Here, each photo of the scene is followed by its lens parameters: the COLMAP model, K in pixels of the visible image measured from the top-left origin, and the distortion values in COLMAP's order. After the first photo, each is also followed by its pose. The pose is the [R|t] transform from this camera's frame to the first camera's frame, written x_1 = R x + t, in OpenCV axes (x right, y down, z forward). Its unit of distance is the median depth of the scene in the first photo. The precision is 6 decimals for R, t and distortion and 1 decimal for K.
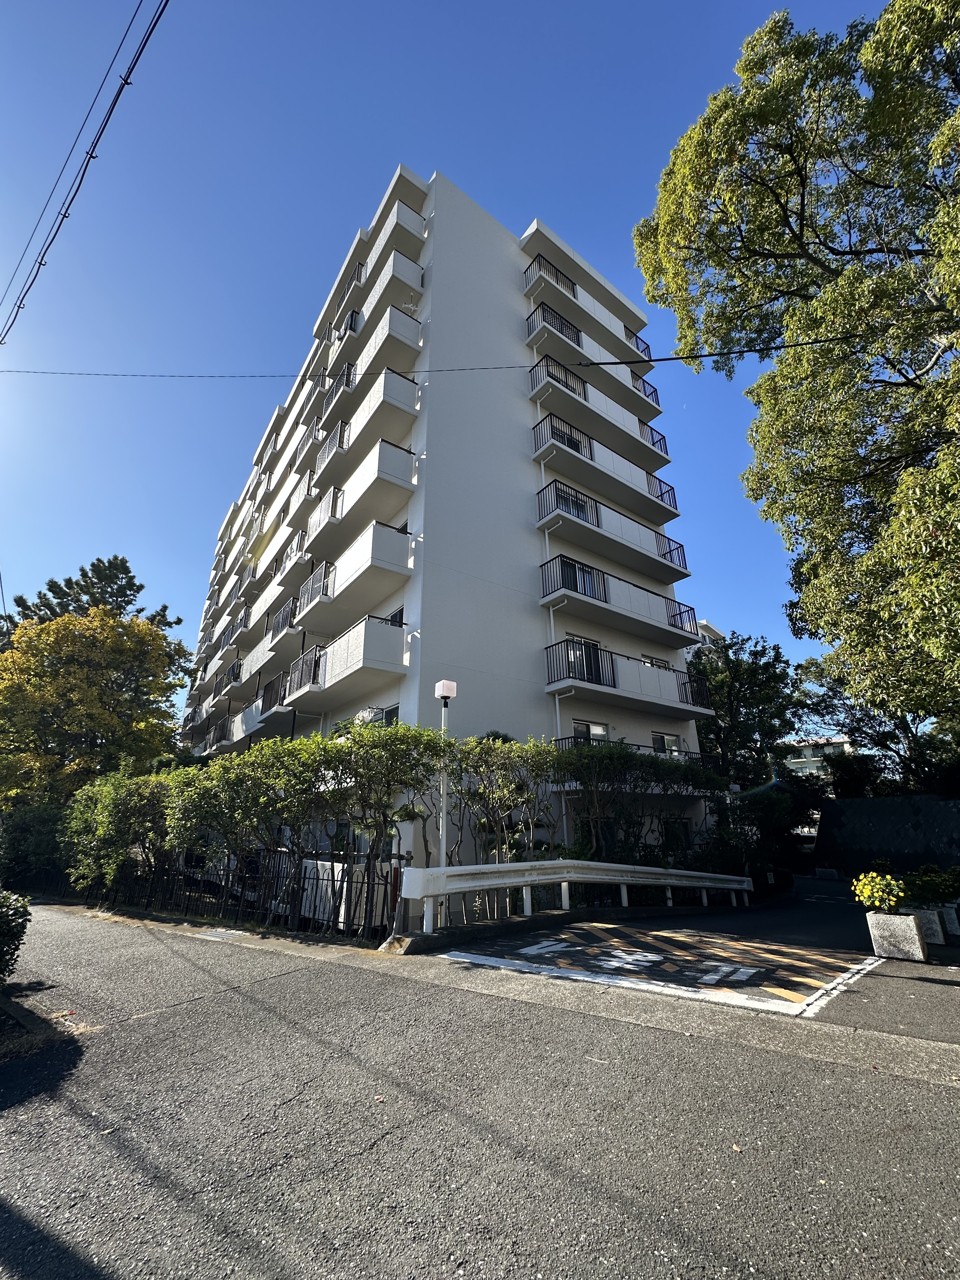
lens RADIAL K [[510.6, 0, 478.9], [0, 510.6, 635.3], [0, 0, 1]] dist [0.000022, 0.000597]
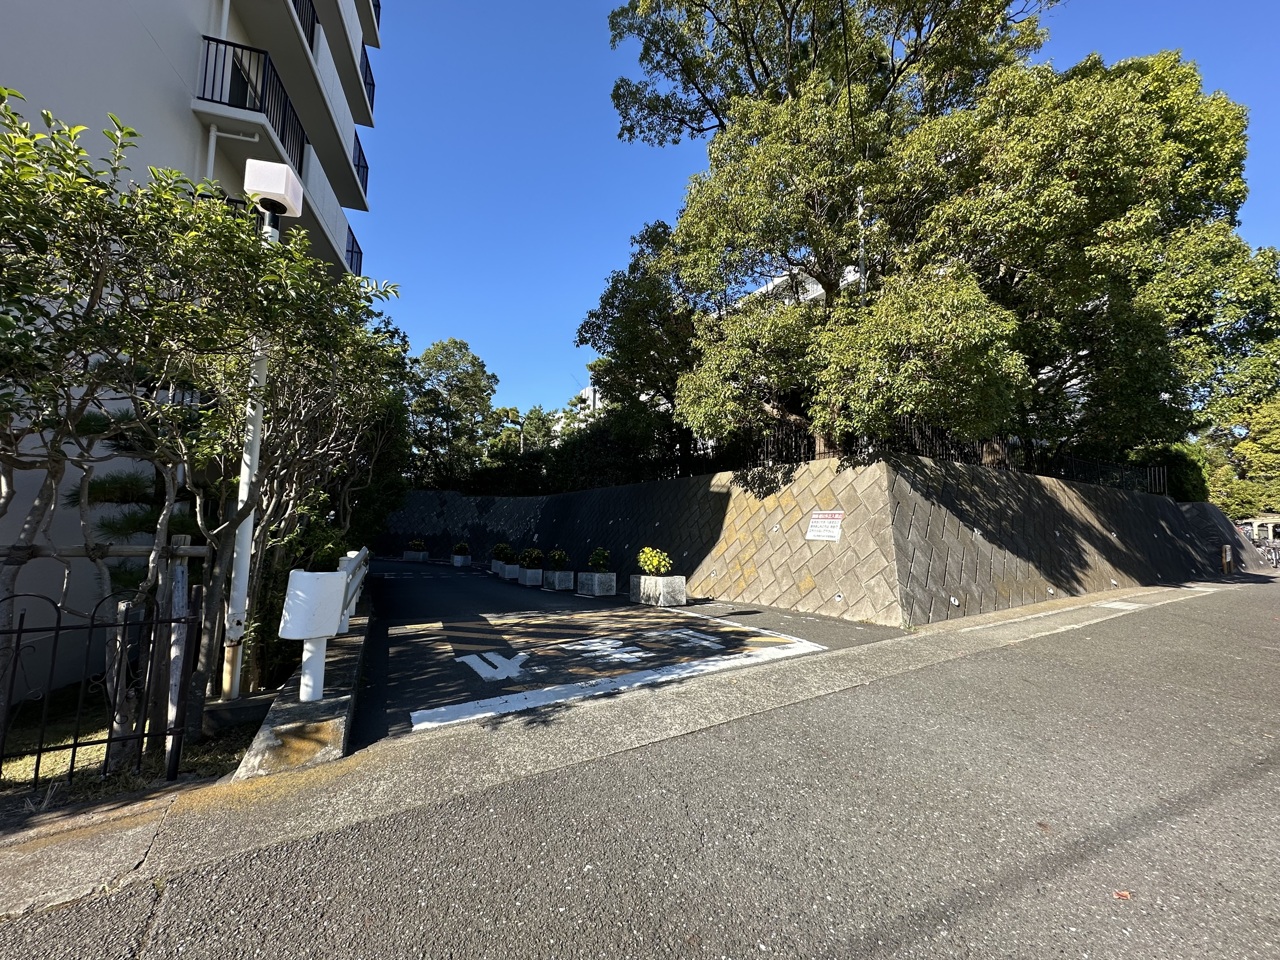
lens RADIAL K [[511.6, 0, 638.8], [0, 511.6, 479.8], [0, 0, 1]] dist [-0.001851, -0.000115]
pose [[0.330768, 0.088979, 0.939508, -0.191108], [-0.354311, 0.934425, 0.036243, 0.117774], [-0.874675, -0.344866, 0.340604, 0.279390]]
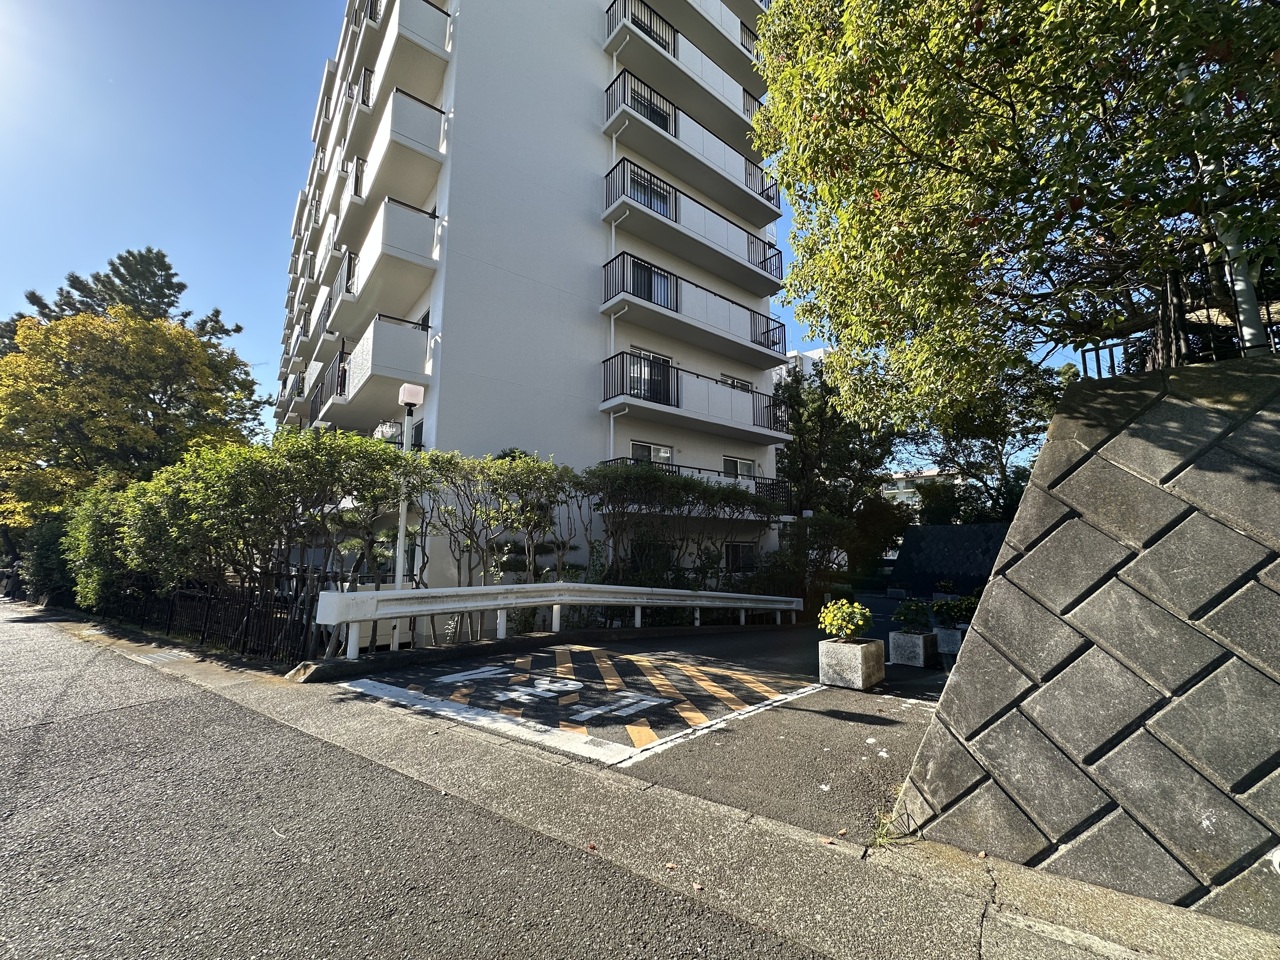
lens RADIAL K [[511.6, 0, 639.9], [0, 511.6, 475.5], [0, 0, 1]] dist [-0.001851, -0.000115]
pose [[0.999044, 0.015656, 0.040827, 0.157279], [-0.024109, 0.976181, 0.215614, 0.024531], [-0.036479, -0.216392, 0.975625, 0.070832]]
